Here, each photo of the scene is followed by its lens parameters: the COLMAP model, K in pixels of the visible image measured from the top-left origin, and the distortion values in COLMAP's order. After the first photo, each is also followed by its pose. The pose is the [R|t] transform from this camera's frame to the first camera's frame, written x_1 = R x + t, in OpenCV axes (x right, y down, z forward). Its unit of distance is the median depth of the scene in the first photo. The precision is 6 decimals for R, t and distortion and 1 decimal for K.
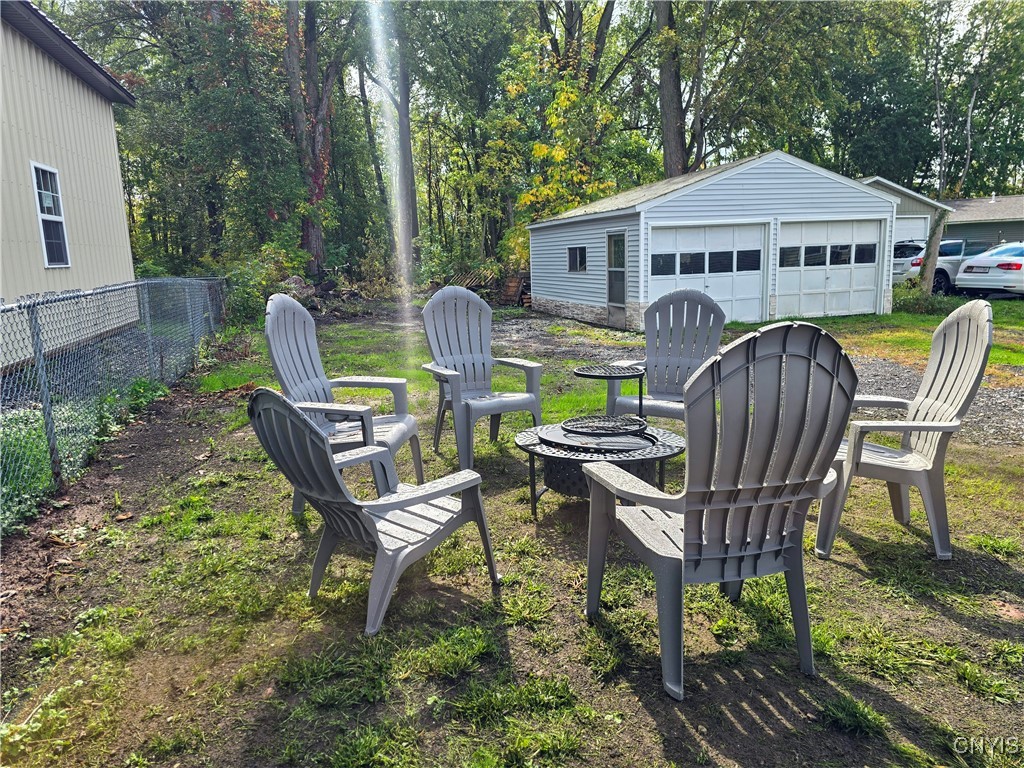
lens RADIAL K [[697.2, 0, 513.9], [0, 697.2, 387.5], [0, 0, 1]] dist [0.021367, -0.021601]
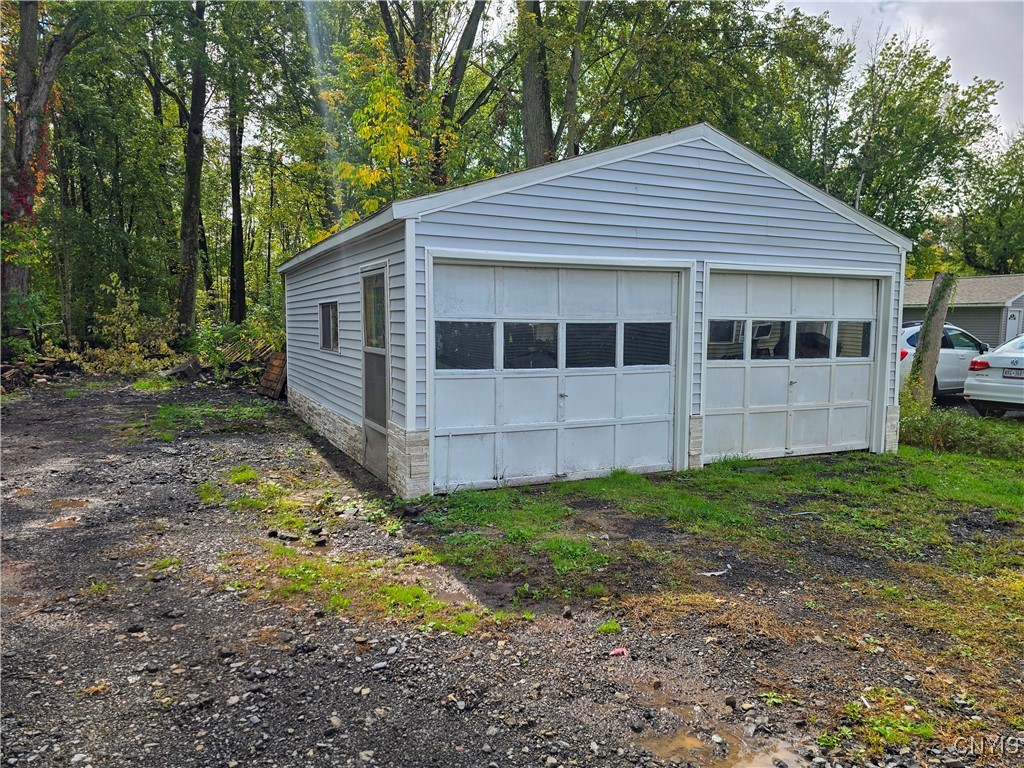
lens RADIAL K [[697.2, 0, 510.5], [0, 697.2, 383.5], [0, 0, 1]] dist [0.021367, -0.021601]
pose [[0.988435, 0.031971, 0.148234, 0.168693], [-0.016309, 0.994266, -0.105686, -0.100000], [-0.150763, 0.102047, 0.983289, 0.533292]]
